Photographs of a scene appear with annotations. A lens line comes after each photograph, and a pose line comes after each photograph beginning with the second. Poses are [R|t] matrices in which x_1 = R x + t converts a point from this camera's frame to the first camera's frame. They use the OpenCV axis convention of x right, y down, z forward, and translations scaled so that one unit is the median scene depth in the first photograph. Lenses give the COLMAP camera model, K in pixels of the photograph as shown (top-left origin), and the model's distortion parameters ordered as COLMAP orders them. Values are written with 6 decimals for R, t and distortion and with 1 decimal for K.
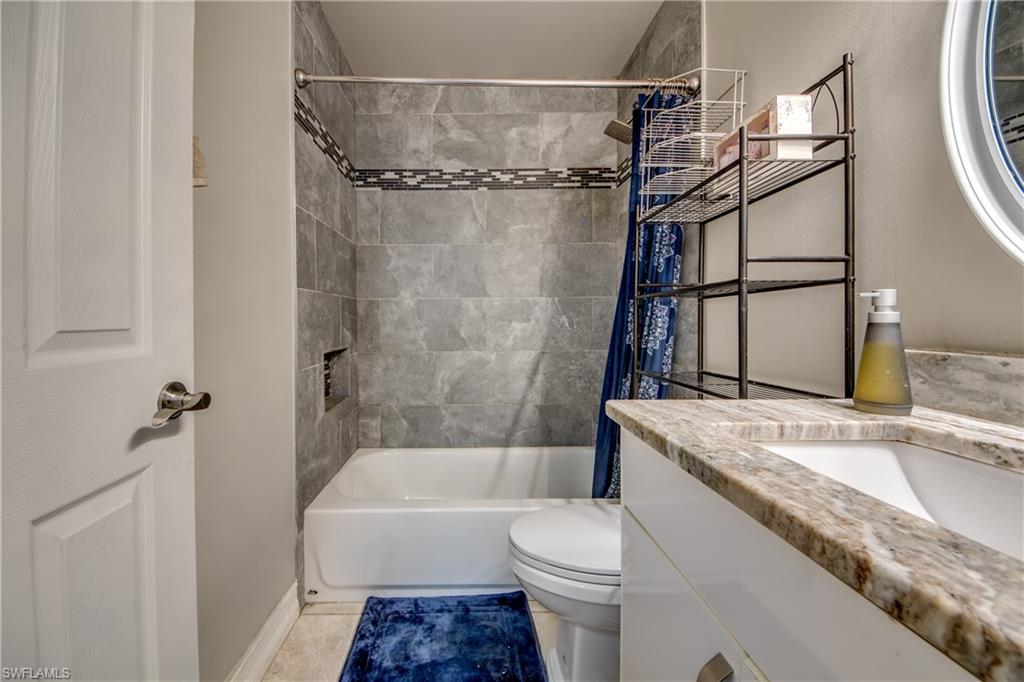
lens RADIAL K [[377.5, 0, 510.2], [0, 377.5, 338.8], [0, 0, 1]] dist [0.001366, -0.015689]
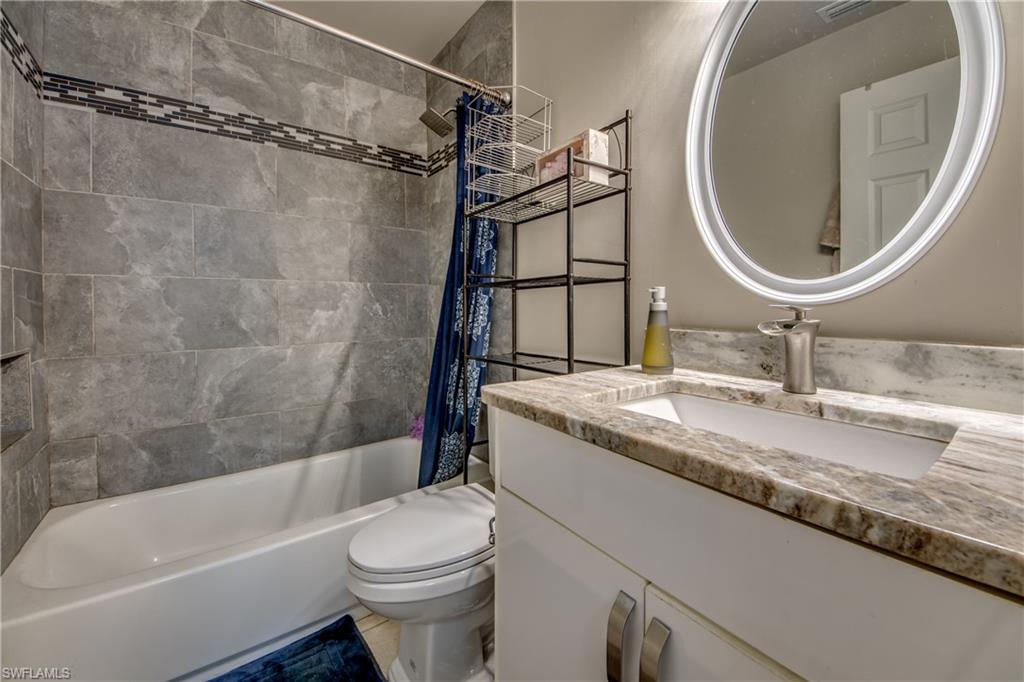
lens RADIAL K [[365.6, 0, 510.1], [0, 365.6, 326.8], [0, 0, 1]] dist [0.001028, -0.010730]
pose [[0.819371, -0.028390, 0.572560, -0.111383], [0.025749, 0.999588, 0.012716, -0.005282], [-0.572685, 0.004324, 0.819764, 0.073250]]
